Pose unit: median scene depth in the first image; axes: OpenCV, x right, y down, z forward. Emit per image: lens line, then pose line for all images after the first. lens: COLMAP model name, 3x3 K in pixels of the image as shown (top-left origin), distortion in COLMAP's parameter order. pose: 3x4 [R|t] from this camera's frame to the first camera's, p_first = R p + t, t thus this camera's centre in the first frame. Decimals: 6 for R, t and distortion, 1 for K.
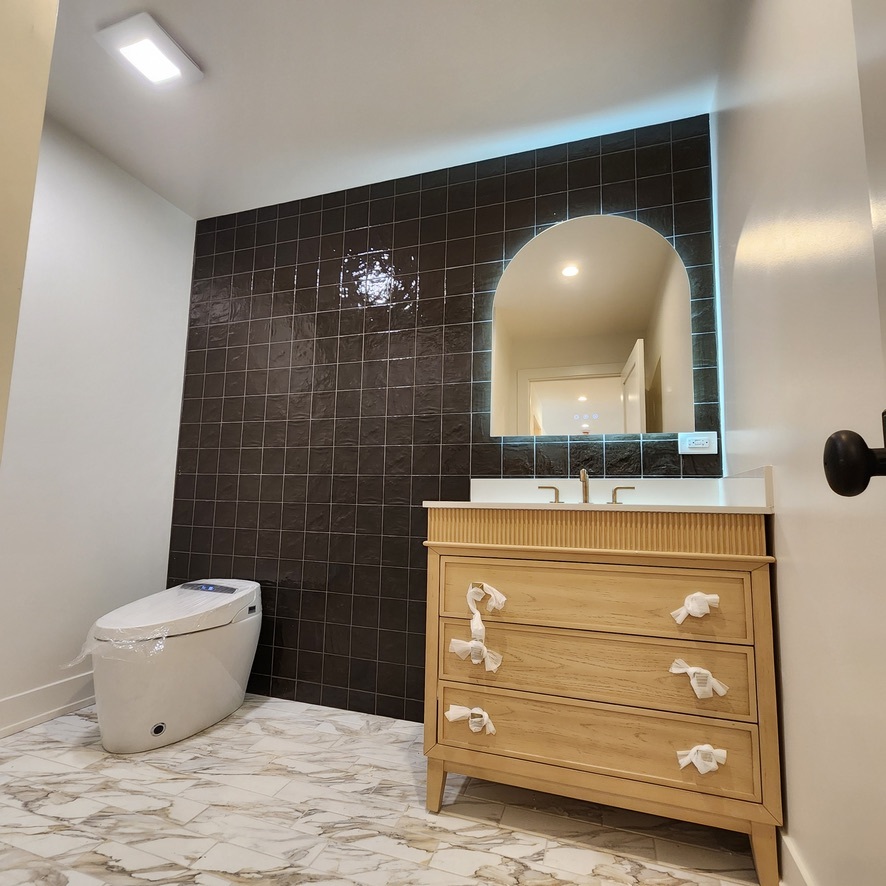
lens RADIAL K [[485.2, 0, 443.2], [0, 485.2, 449.0], [0, 0, 1]] dist [-0.000863, -0.000314]
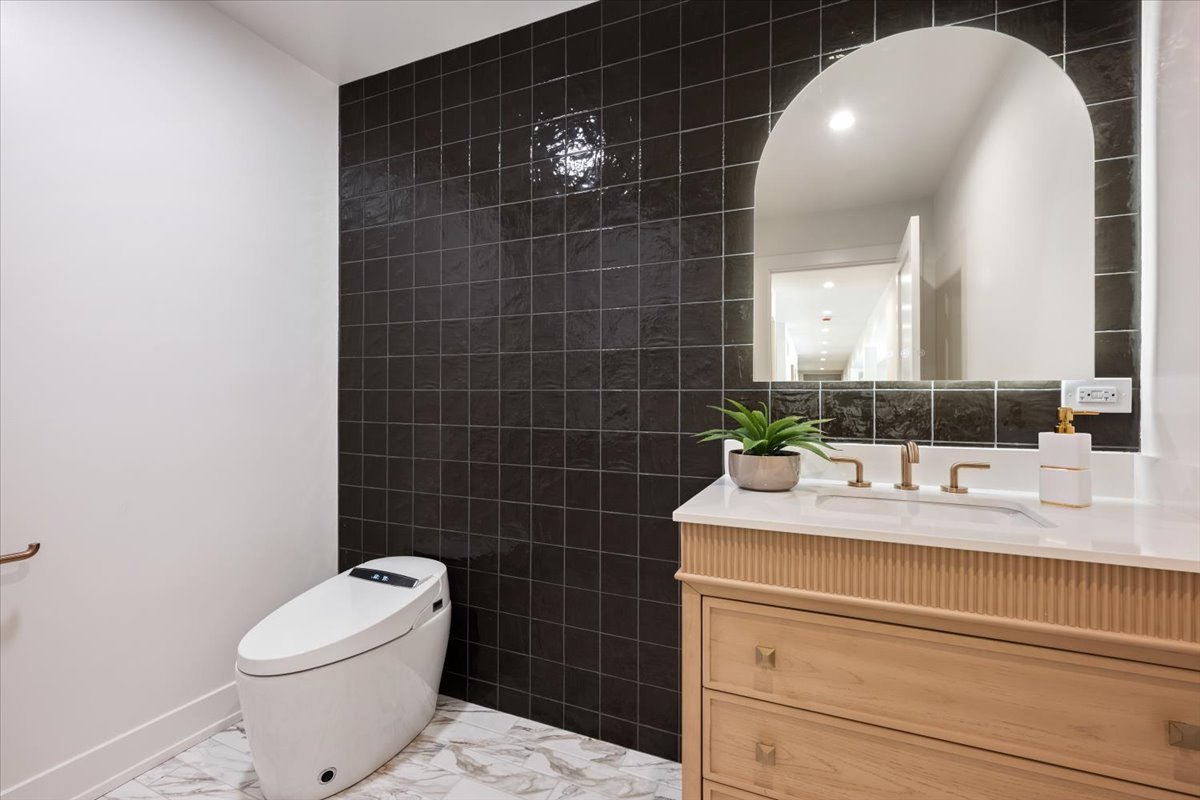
lens RADIAL K [[533.0, 0, 599.1], [0, 533.0, 394.3], [0, 0, 1]] dist [-0.000575, 0.000071]
pose [[0.995525, -0.020352, -0.092278, -0.046006], [0.030223, 0.993814, 0.106869, -0.083828], [0.089532, -0.109179, 0.989982, 0.195446]]
